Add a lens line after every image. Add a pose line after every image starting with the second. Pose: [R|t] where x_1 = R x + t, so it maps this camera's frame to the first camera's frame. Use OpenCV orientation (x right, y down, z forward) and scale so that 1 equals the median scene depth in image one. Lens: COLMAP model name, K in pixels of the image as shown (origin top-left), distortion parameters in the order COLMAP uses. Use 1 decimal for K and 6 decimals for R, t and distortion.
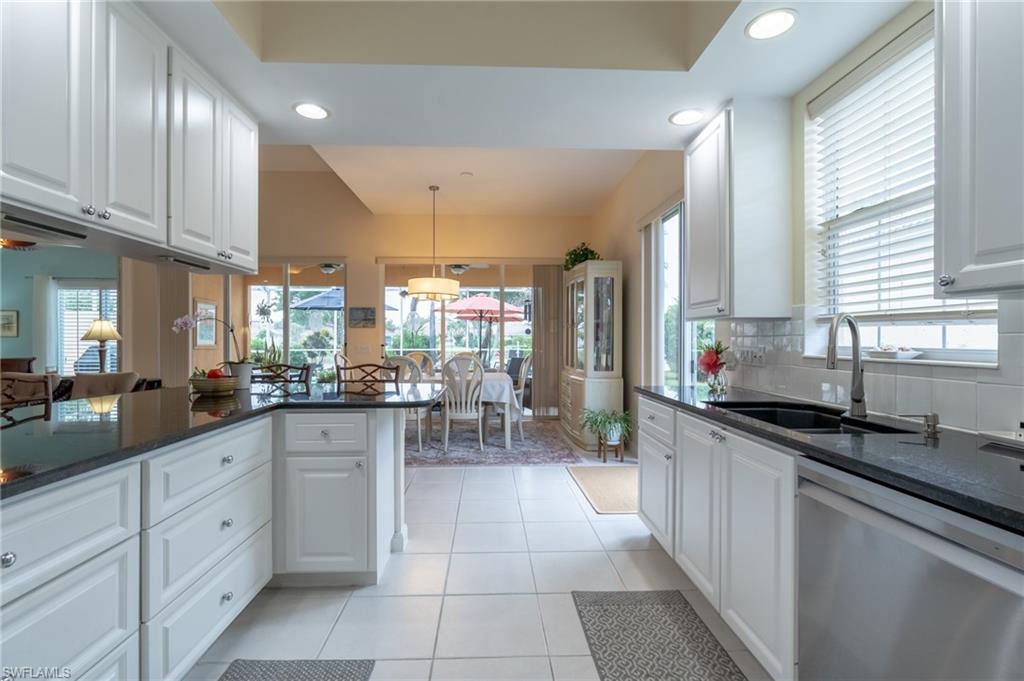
lens RADIAL K [[467.2, 0, 515.1], [0, 467.2, 337.5], [0, 0, 1]] dist [-0.013515, 0.002472]
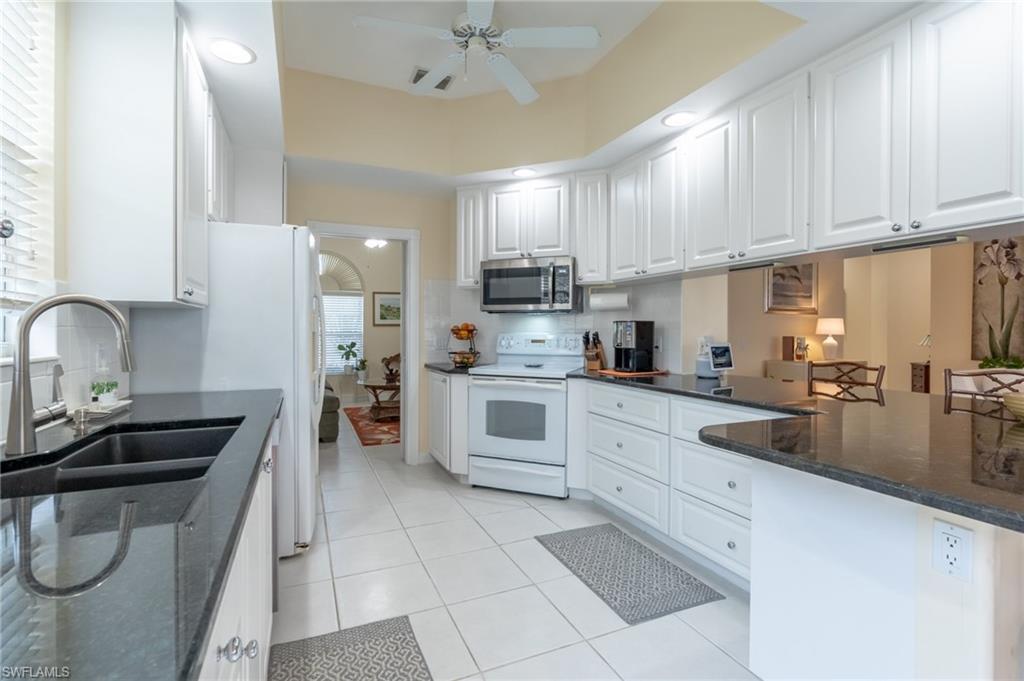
lens RADIAL K [[467.2, 0, 502.9], [0, 467.2, 331.0], [0, 0, 1]] dist [-0.013515, 0.002472]
pose [[-0.938400, -0.003928, -0.345528, 0.298462], [-0.002549, 0.999987, -0.004445, 0.002741], [0.345541, -0.003291, -0.938398, 1.606048]]
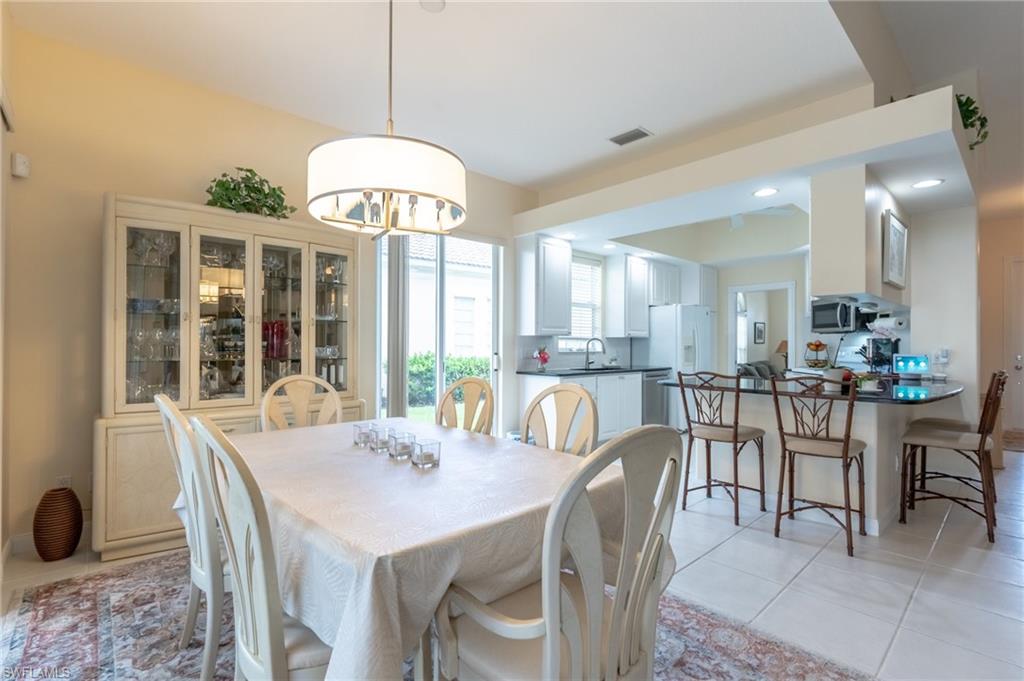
lens RADIAL K [[467.2, 0, 495.4], [0, 467.2, 342.0], [0, 0, 1]] dist [-0.013515, 0.002472]
pose [[-0.615102, 0.000729, 0.788447, -1.282882], [-0.006877, 0.999957, -0.006291, 0.005166], [-0.788418, -0.009292, -0.615070, 3.107740]]
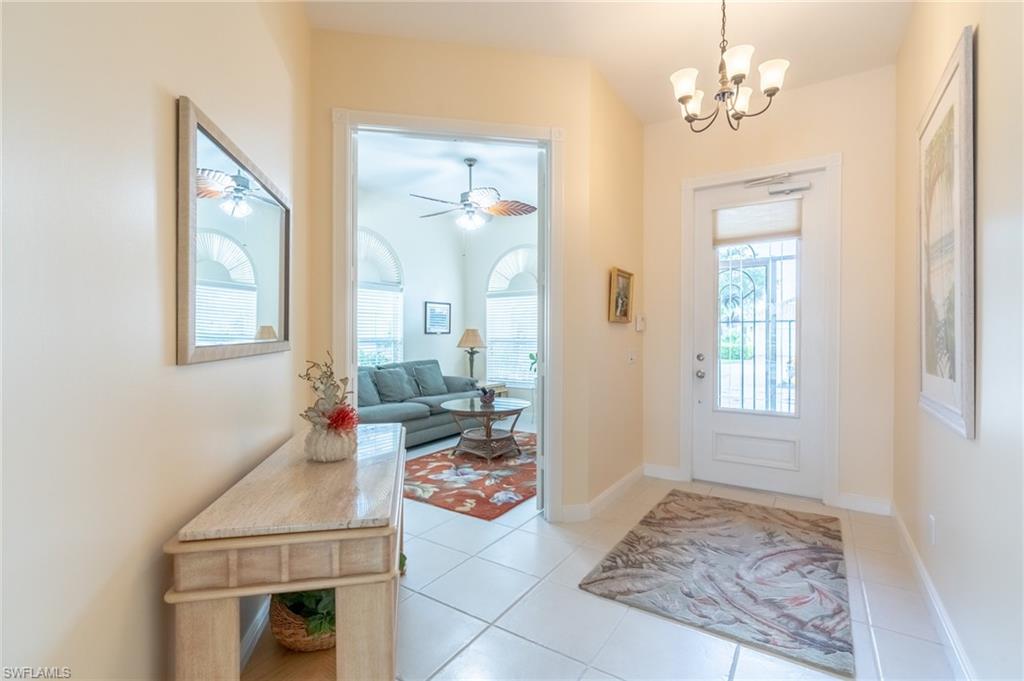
lens RADIAL K [[467.2, 0, 503.9], [0, 467.2, 340.4], [0, 0, 1]] dist [-0.013515, 0.002472]
pose [[-0.791954, -0.007878, 0.610530, -1.504161], [-0.004741, 0.999966, 0.006753, -0.007426], [-0.610562, 0.002454, -0.791965, 0.237470]]
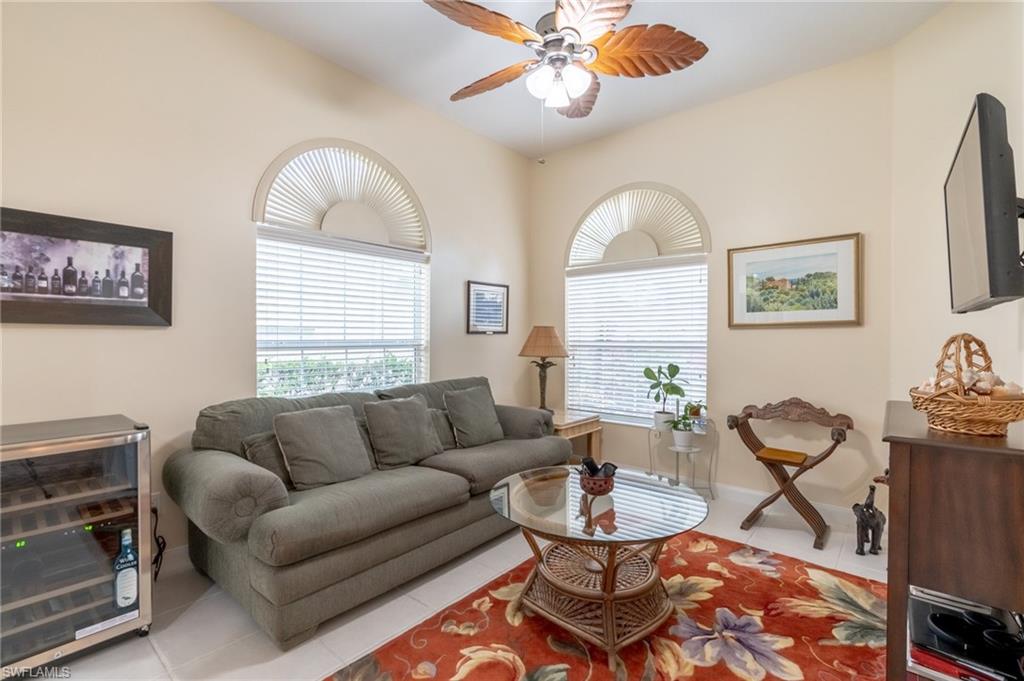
lens RADIAL K [[467.2, 0, 510.2], [0, 467.2, 340.1], [0, 0, 1]] dist [-0.013515, 0.002472]
pose [[-0.727589, -0.007513, 0.685973, -0.604198], [-0.007912, 0.999965, 0.002560, -0.007926], [-0.685968, -0.003564, -0.727623, -0.659935]]
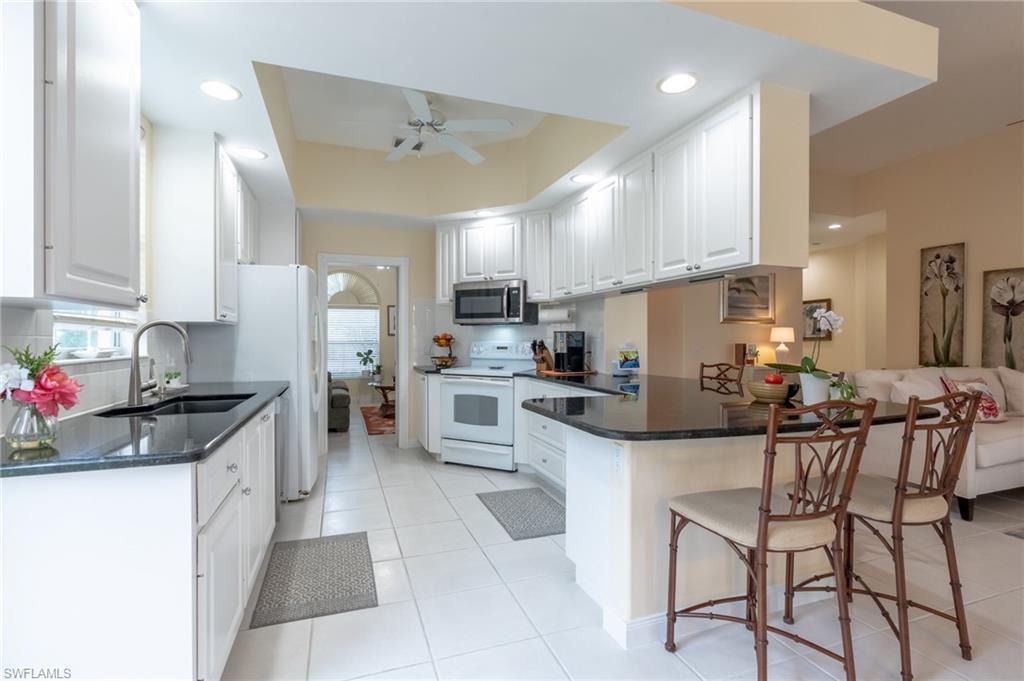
lens RADIAL K [[467.2, 0, 507.6], [0, 467.2, 340.6], [0, 0, 1]] dist [-0.013515, 0.002472]
pose [[-0.959261, -0.000586, -0.282522, 0.143496], [0.000056, 0.999997, -0.002265, 0.004551], [0.282522, -0.002188, -0.959258, 2.107962]]
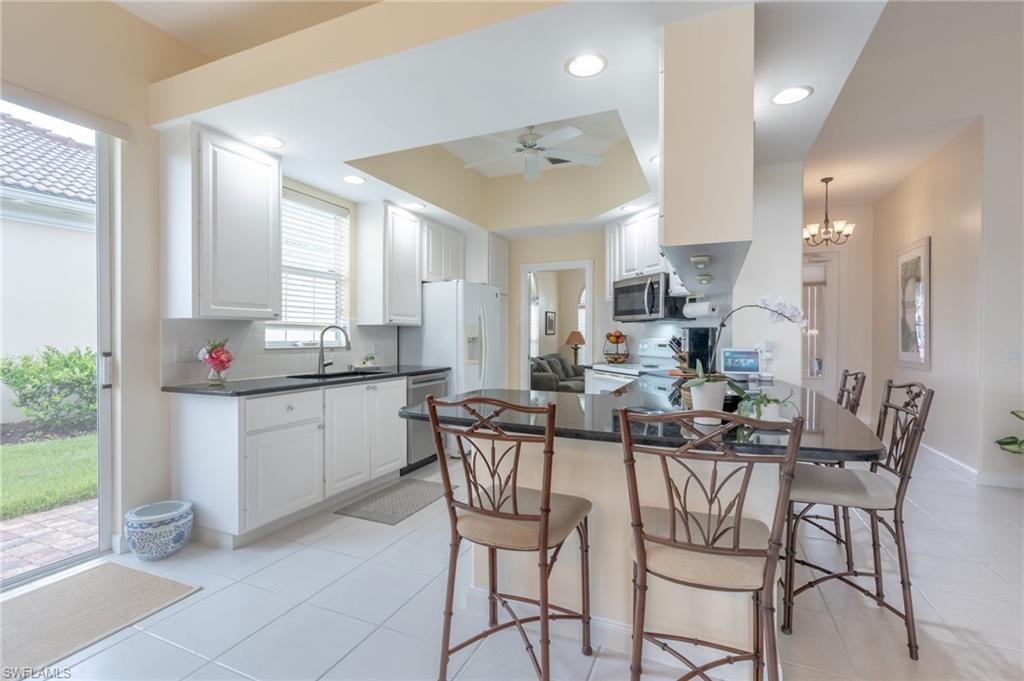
lens RADIAL K [[467.2, 0, 502.6], [0, 467.2, 341.5], [0, 0, 1]] dist [-0.013515, 0.002472]
pose [[-0.888637, -0.008513, 0.458532, -0.815852], [-0.005306, 0.999952, 0.008280, 0.002875], [-0.458580, 0.004925, -0.888640, 2.170776]]
